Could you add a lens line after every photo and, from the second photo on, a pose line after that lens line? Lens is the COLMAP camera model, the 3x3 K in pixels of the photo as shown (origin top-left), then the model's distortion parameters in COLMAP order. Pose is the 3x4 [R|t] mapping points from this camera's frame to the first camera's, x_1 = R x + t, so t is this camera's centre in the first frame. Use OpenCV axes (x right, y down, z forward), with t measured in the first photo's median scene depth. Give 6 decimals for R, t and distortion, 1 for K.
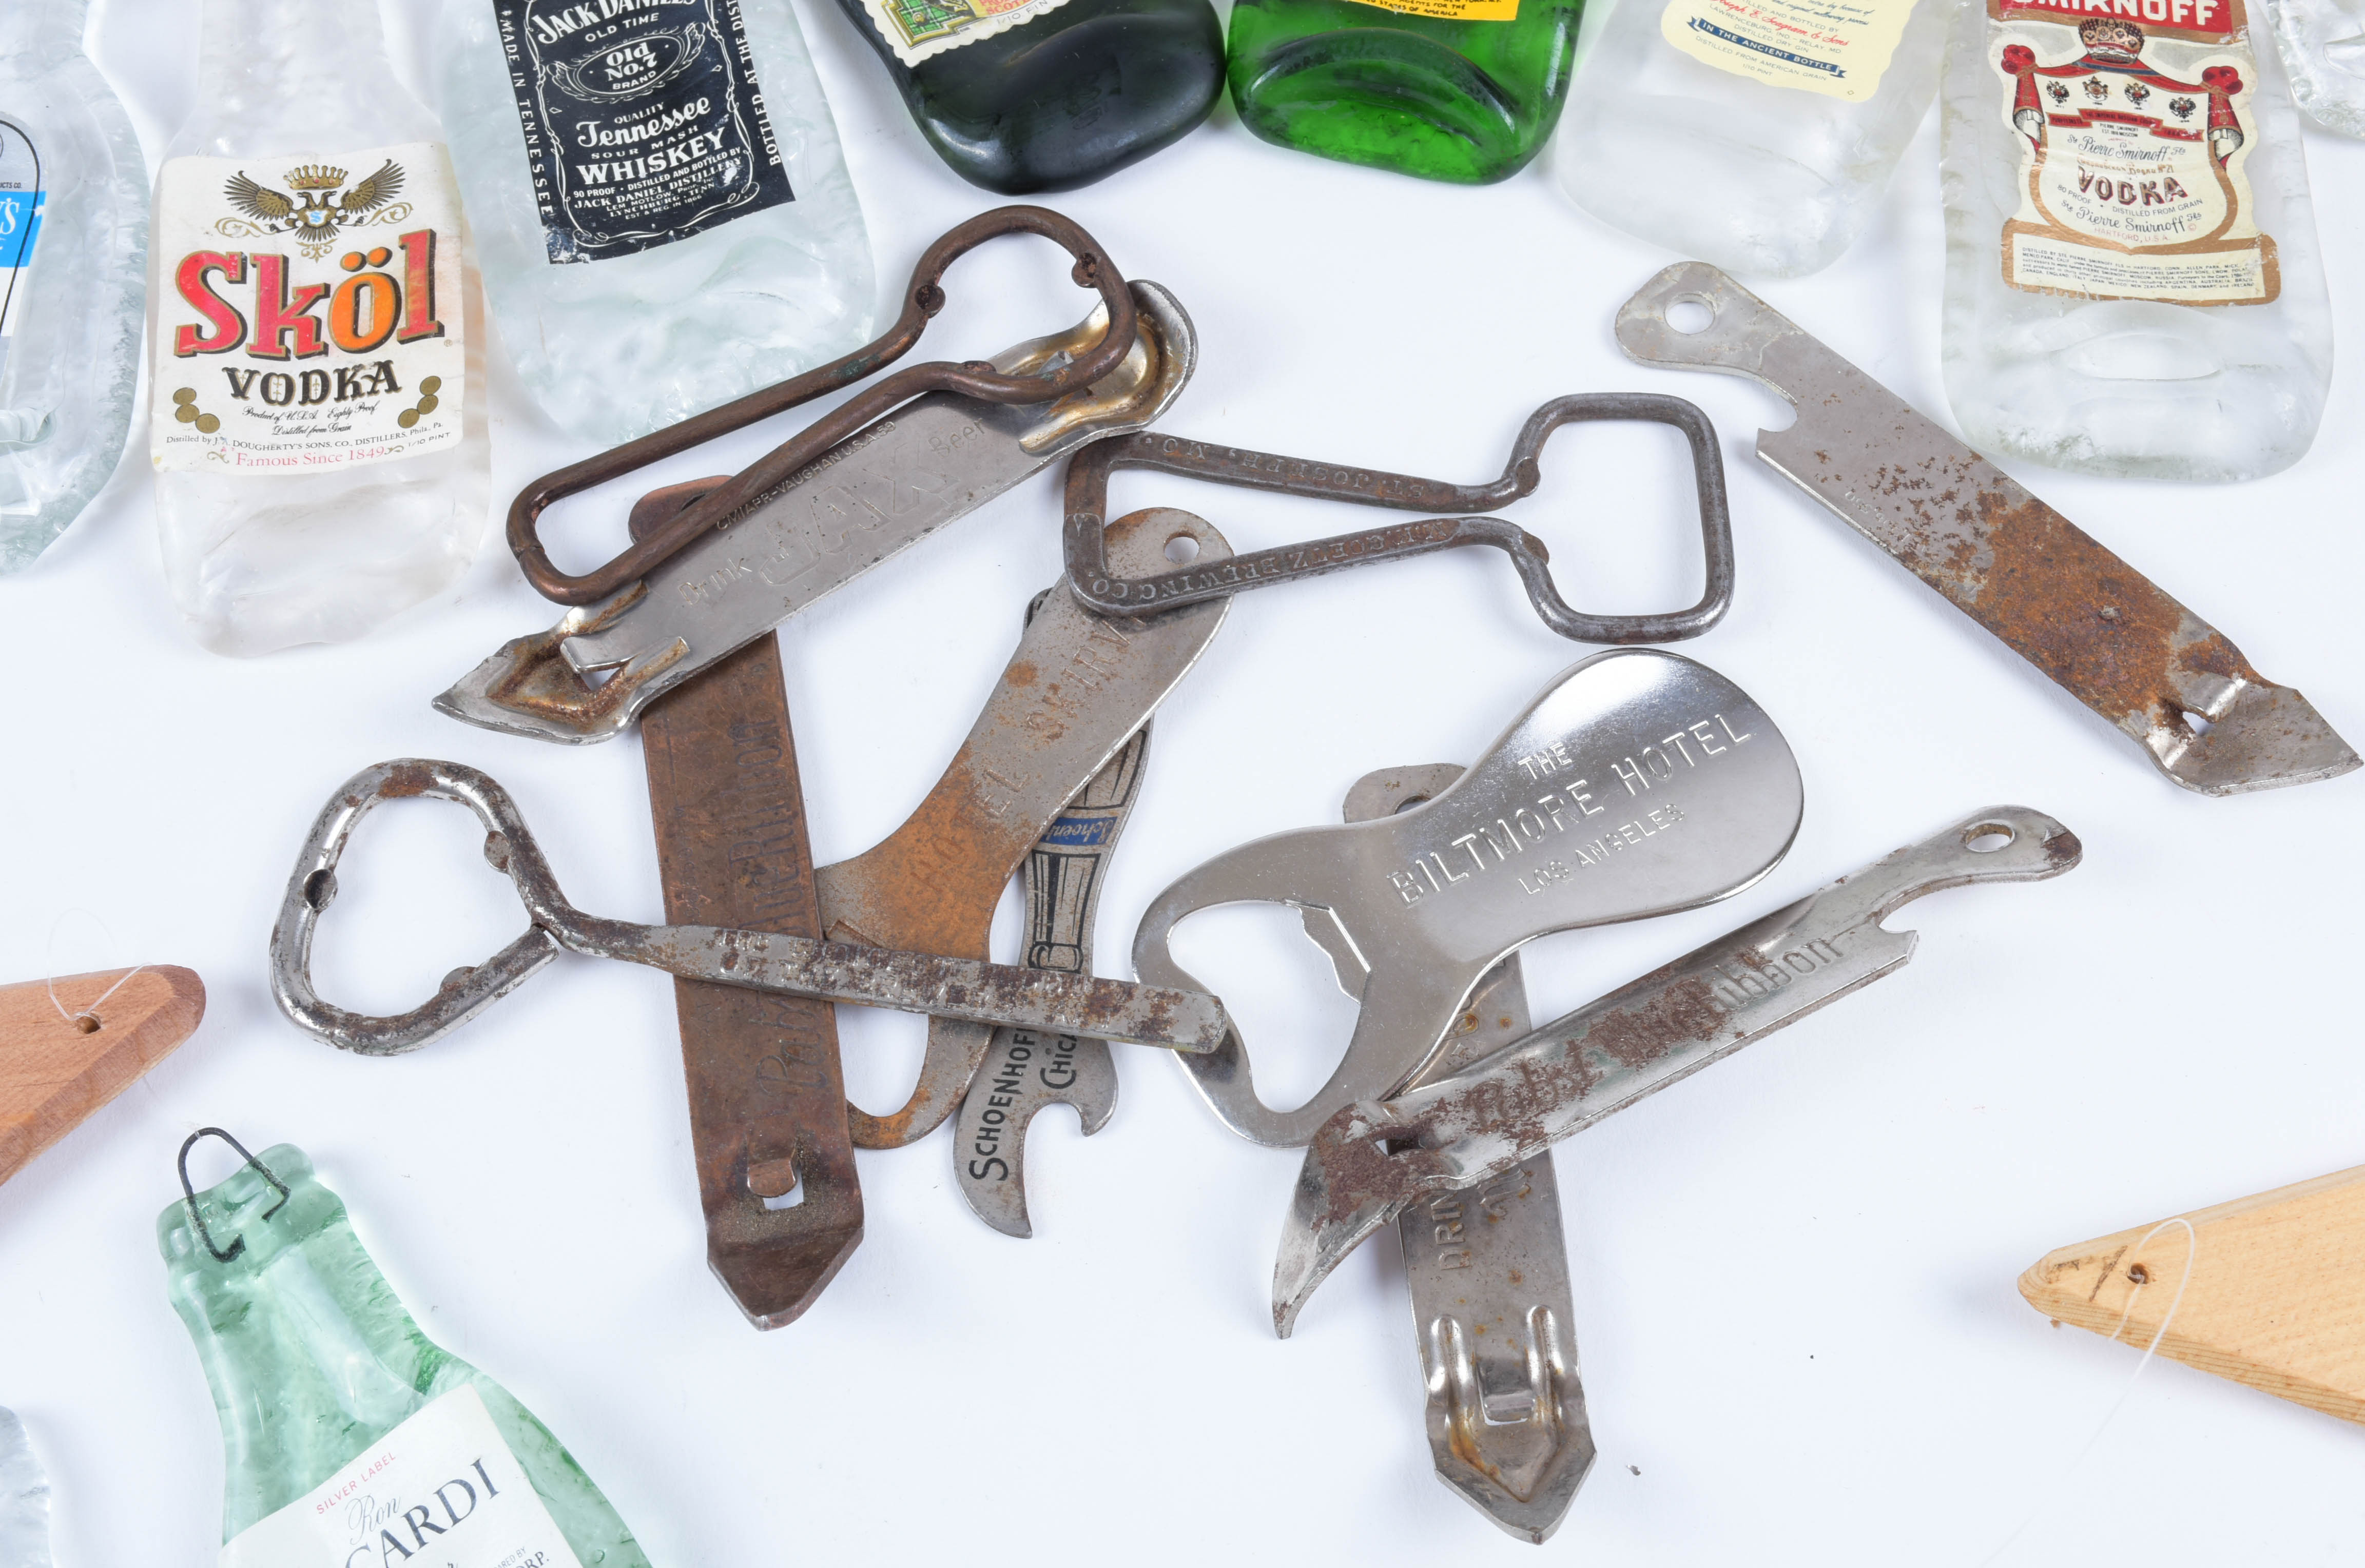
lens RADIAL K [[3239.1, 0, 1182.5], [0, 3239.1, 784.0], [0, 0, 1]] dist [-0.017360, 0.006455]
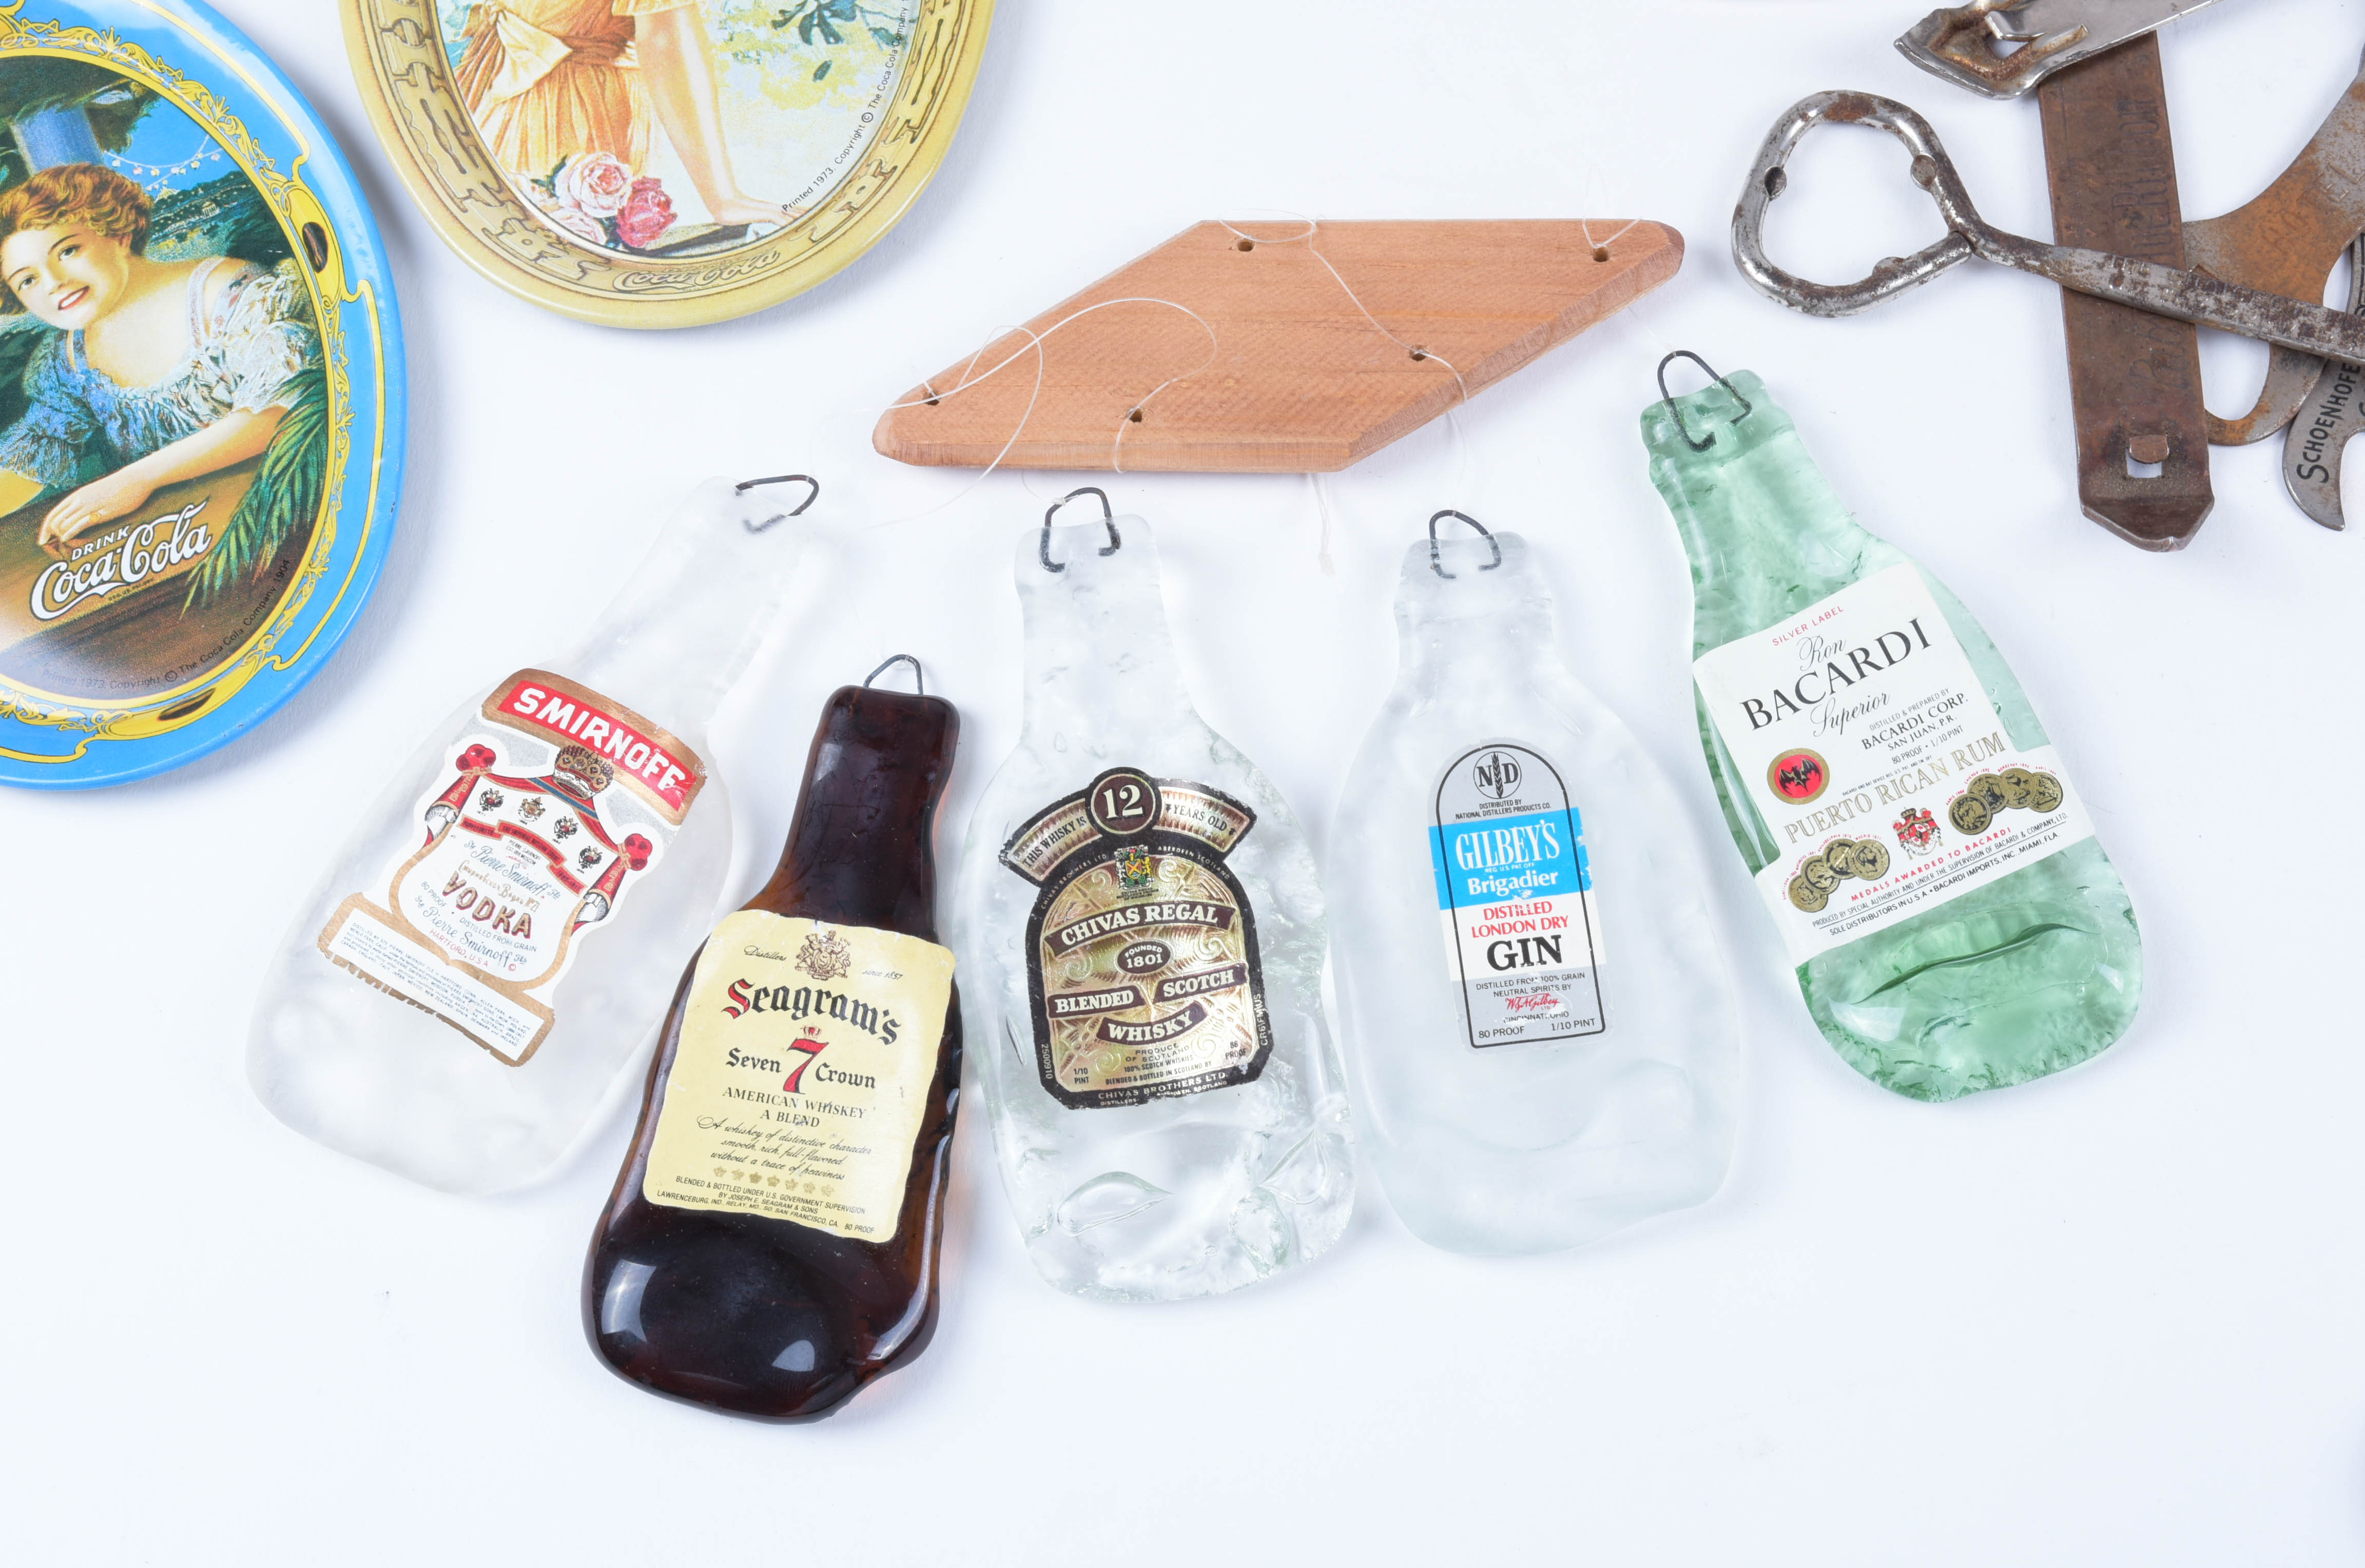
lens RADIAL K [[3239.1, 0, 1182.5], [0, 3239.1, 784.0], [0, 0, 1]] dist [-0.017360, 0.006455]
pose [[0.981771, 0.159147, -0.103915, -0.303728], [-0.149489, 0.984194, 0.094953, 0.165163], [0.117384, -0.077688, 0.990043, -0.258231]]
